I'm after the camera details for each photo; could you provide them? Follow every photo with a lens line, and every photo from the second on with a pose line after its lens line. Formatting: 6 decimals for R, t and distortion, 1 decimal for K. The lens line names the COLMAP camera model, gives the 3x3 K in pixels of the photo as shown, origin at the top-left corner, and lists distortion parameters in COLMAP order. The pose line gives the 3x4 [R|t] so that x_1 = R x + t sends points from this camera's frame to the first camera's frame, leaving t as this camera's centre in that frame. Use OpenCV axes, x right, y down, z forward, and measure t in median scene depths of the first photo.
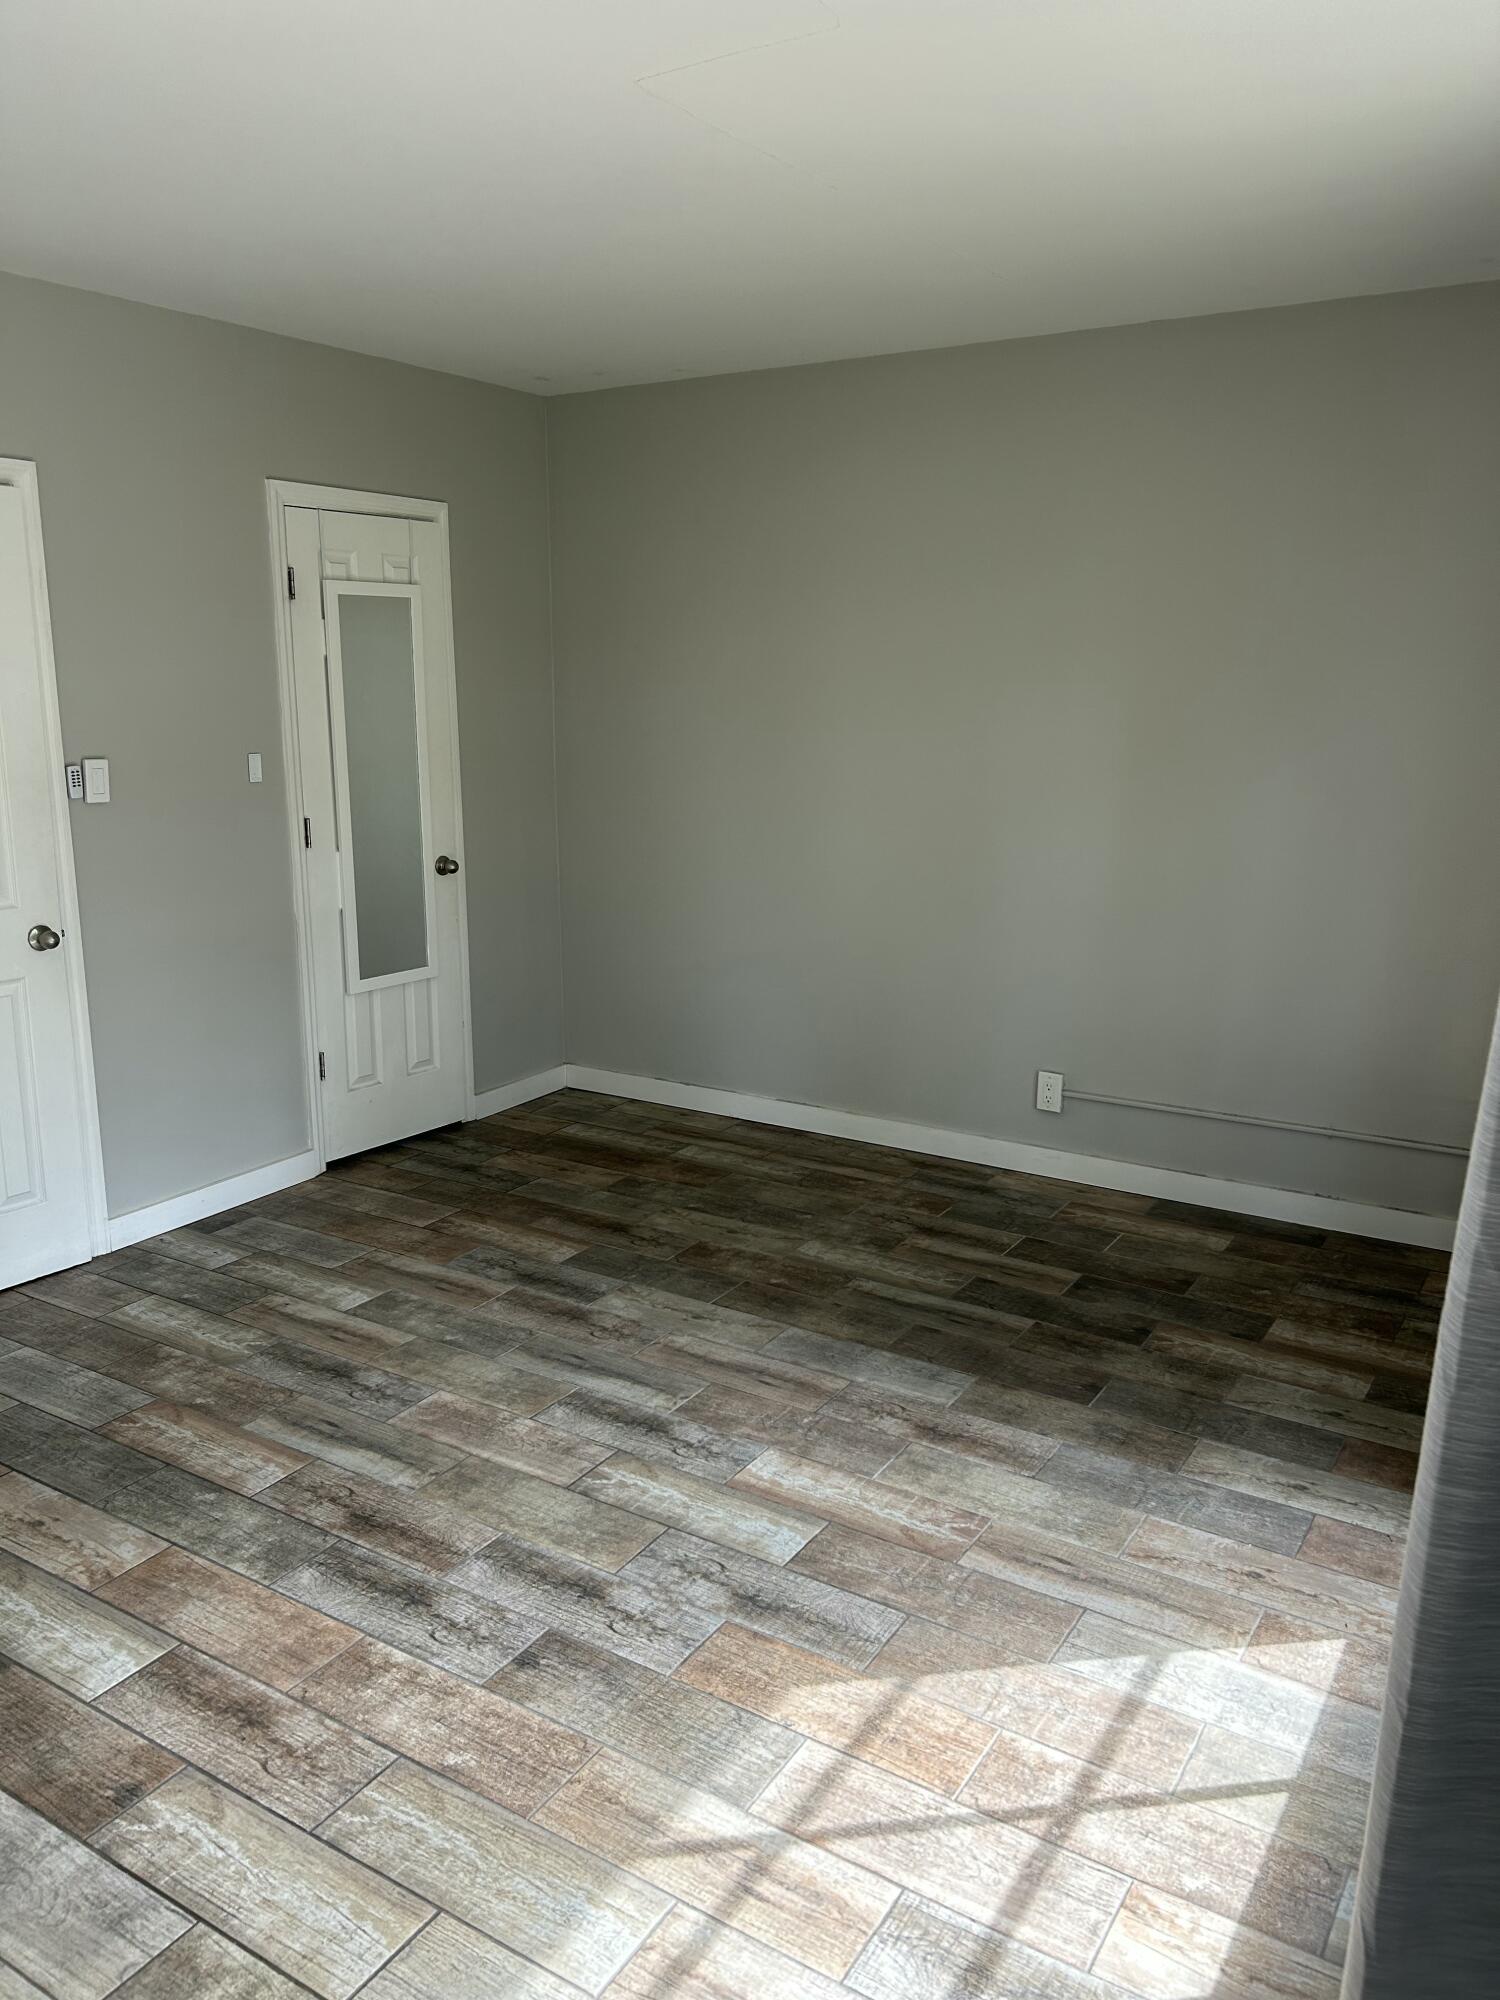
lens RADIAL K [[1505.3, 0, 740.1], [0, 1505.3, 1002.9], [0, 0, 1]] dist [0.028657, -0.036111]
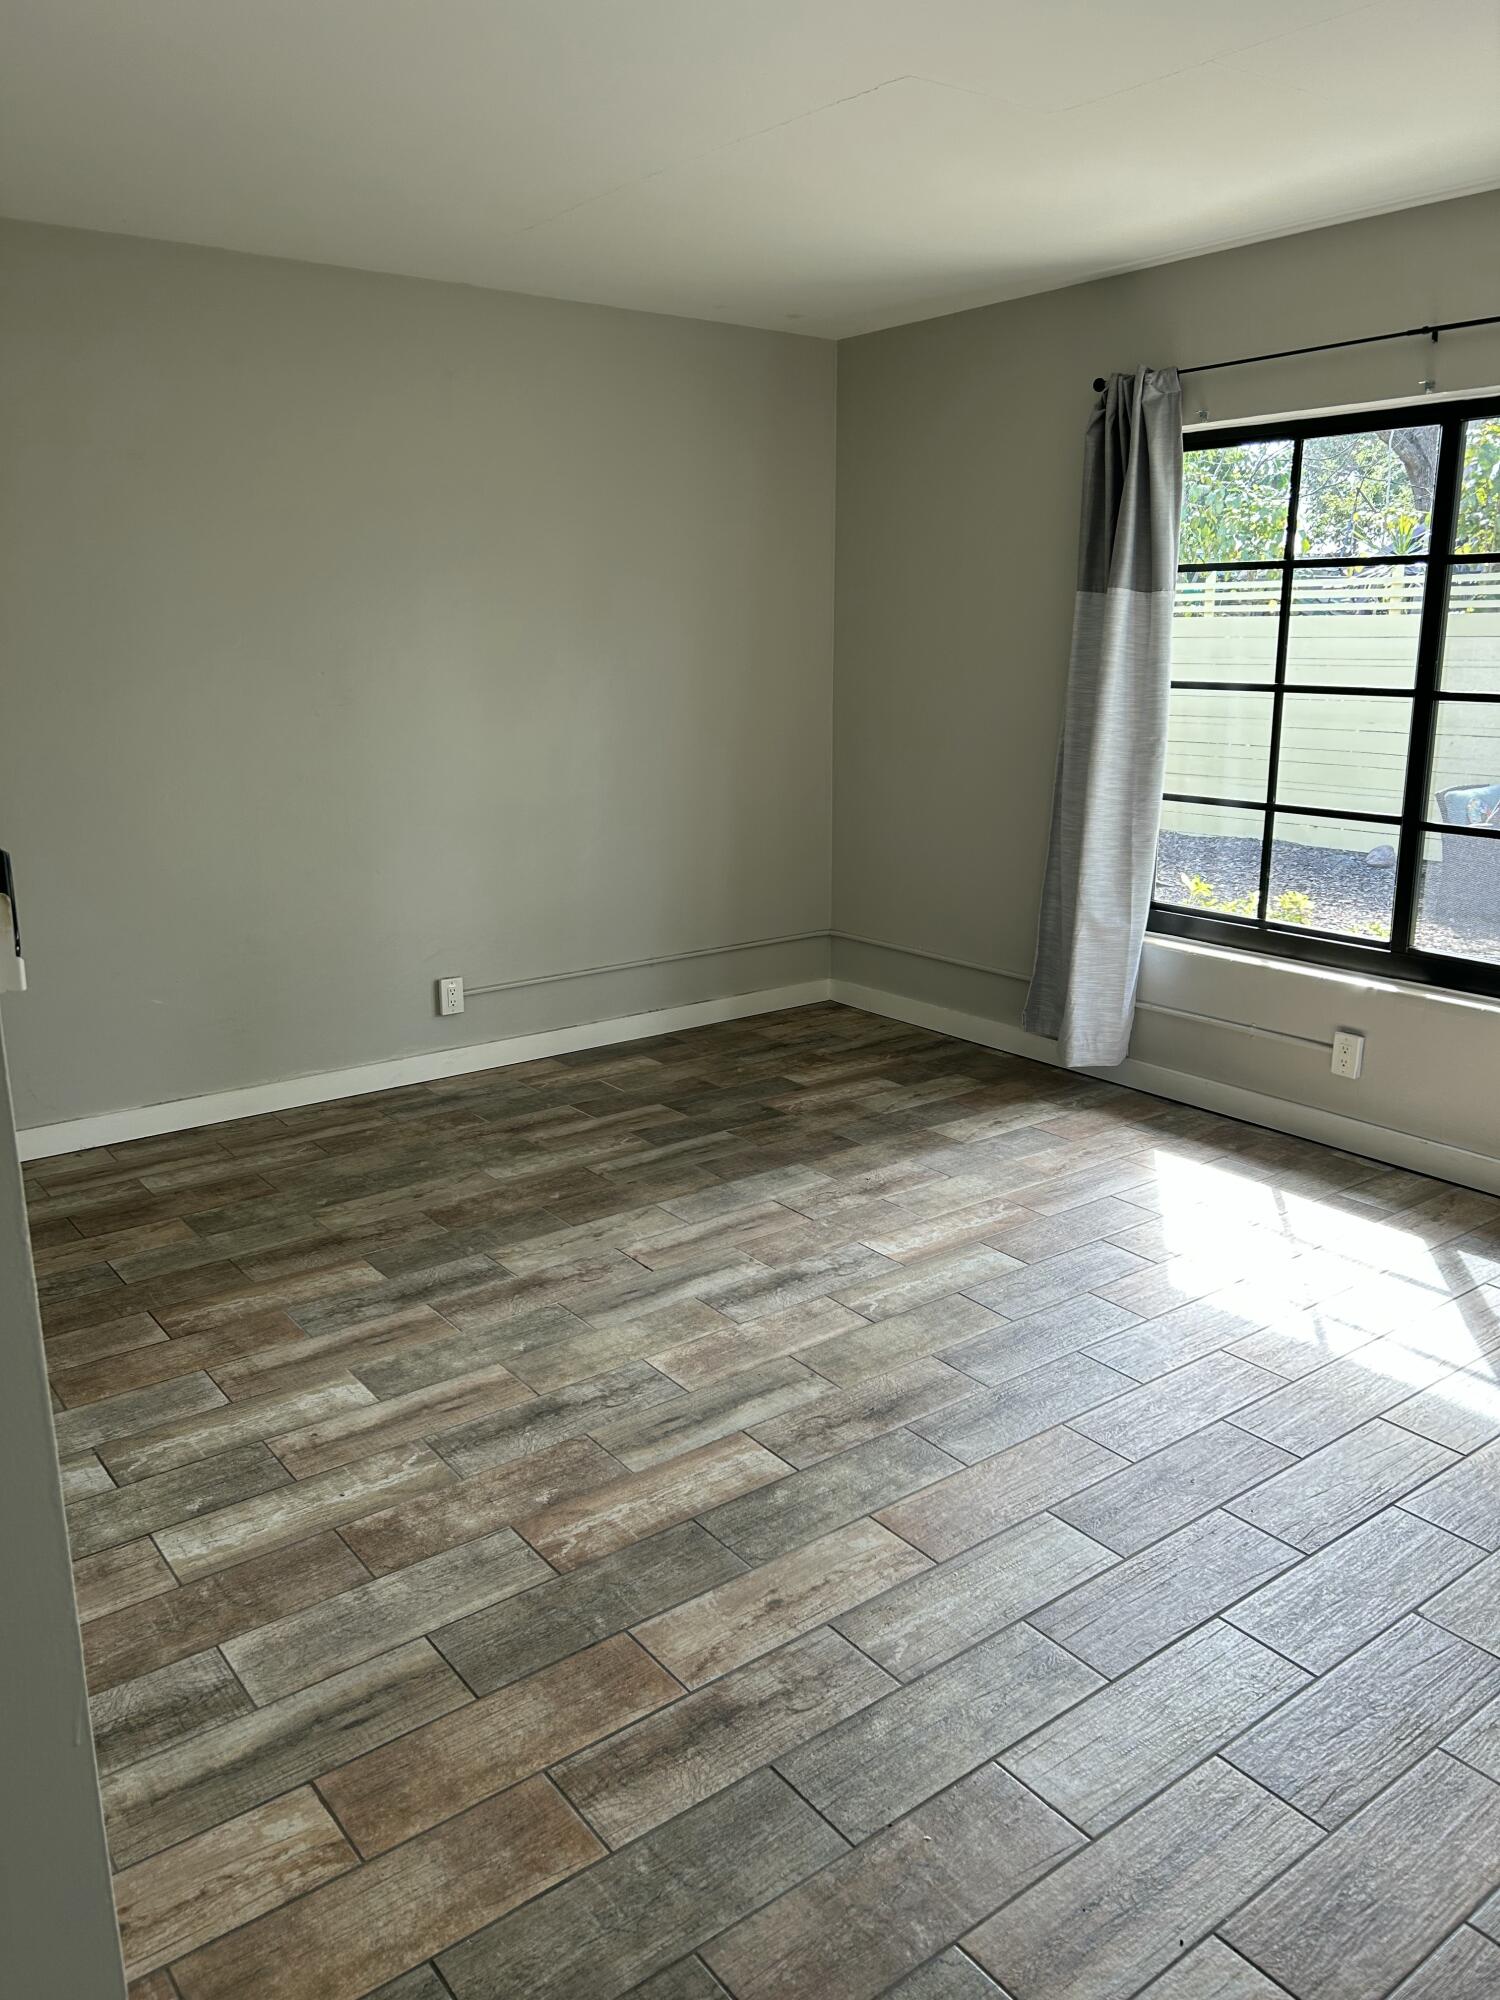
lens RADIAL K [[1505.3, 0, 740.1], [0, 1505.3, 1002.9], [0, 0, 1]] dist [0.028657, -0.036111]
pose [[0.348011, -0.234374, 0.907721, -1.072024], [0.211847, 0.962861, 0.167391, -0.111998], [-0.913241, 0.134044, 0.384738, 0.605826]]
